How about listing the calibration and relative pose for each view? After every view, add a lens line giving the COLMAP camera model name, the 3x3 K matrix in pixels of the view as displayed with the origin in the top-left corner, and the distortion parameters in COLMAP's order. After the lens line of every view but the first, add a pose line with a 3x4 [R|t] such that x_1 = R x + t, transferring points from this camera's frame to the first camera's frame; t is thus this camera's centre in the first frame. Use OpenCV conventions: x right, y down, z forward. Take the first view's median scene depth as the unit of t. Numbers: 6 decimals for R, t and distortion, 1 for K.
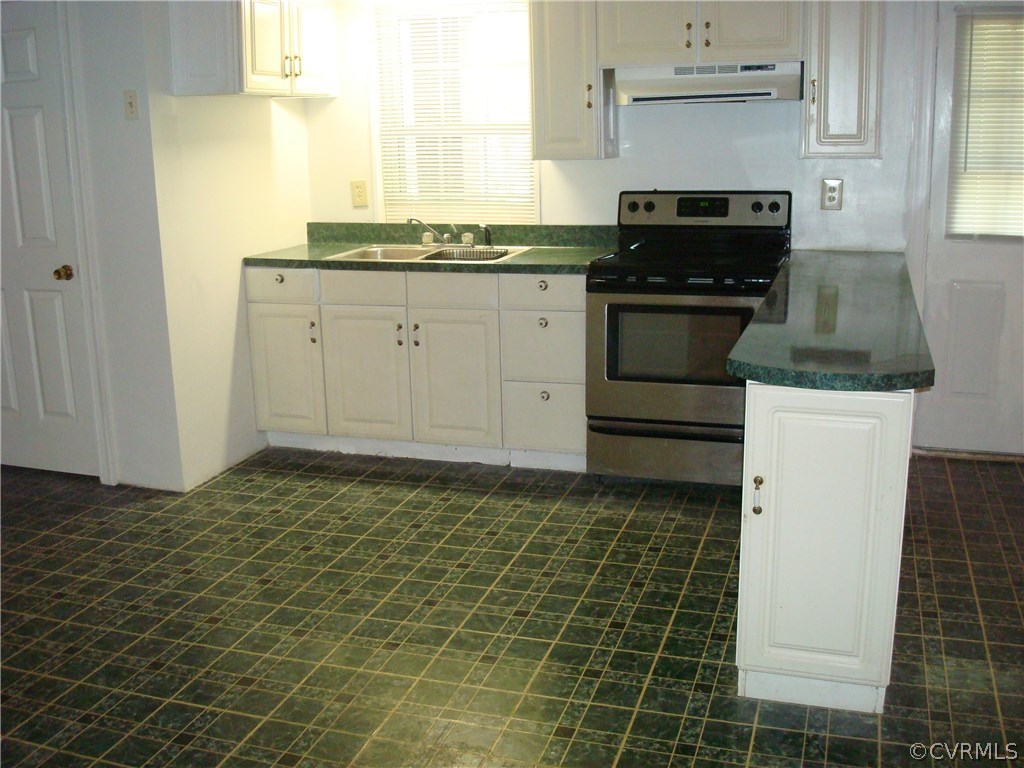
lens RADIAL K [[1081.7, 0, 510.9], [0, 1081.7, 358.8], [0, 0, 1]] dist [-0.068835, -0.005532]
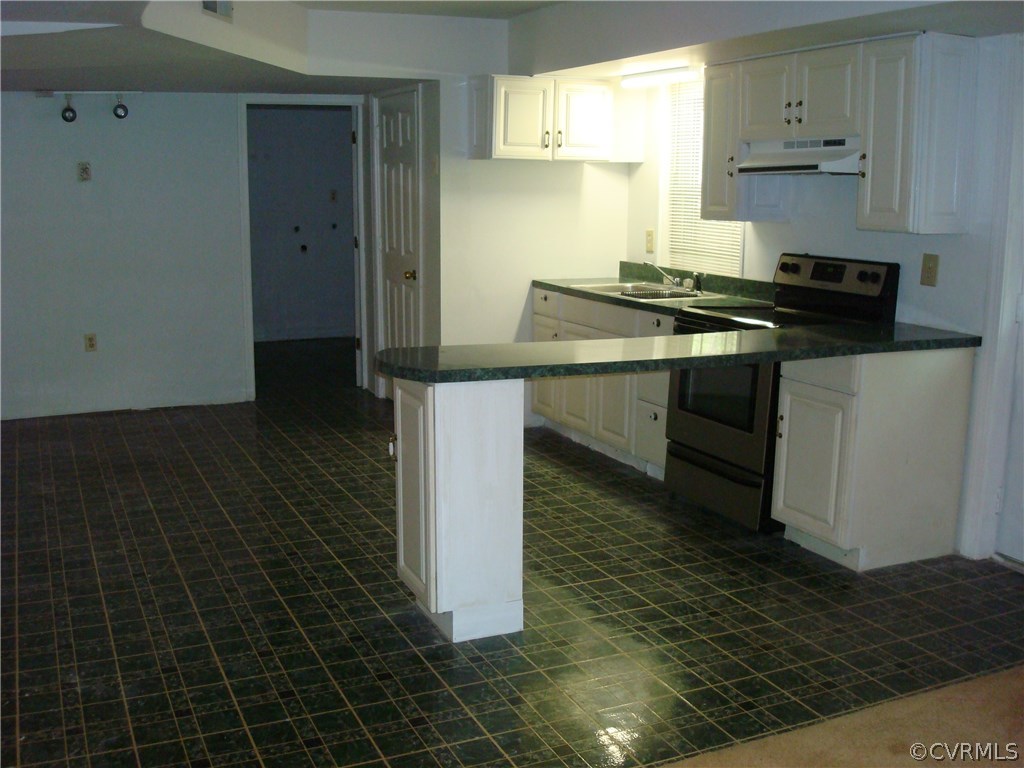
lens RADIAL K [[1073.2, 0, 512.0], [0, 1073.2, 384.0], [0, 0, 1]] dist [-0.065848, -0.149635]
pose [[0.680727, 0.161716, -0.714464, 0.739075], [-0.177480, 0.982679, 0.053326, -0.034499], [0.710712, 0.090502, 0.697638, 0.063096]]
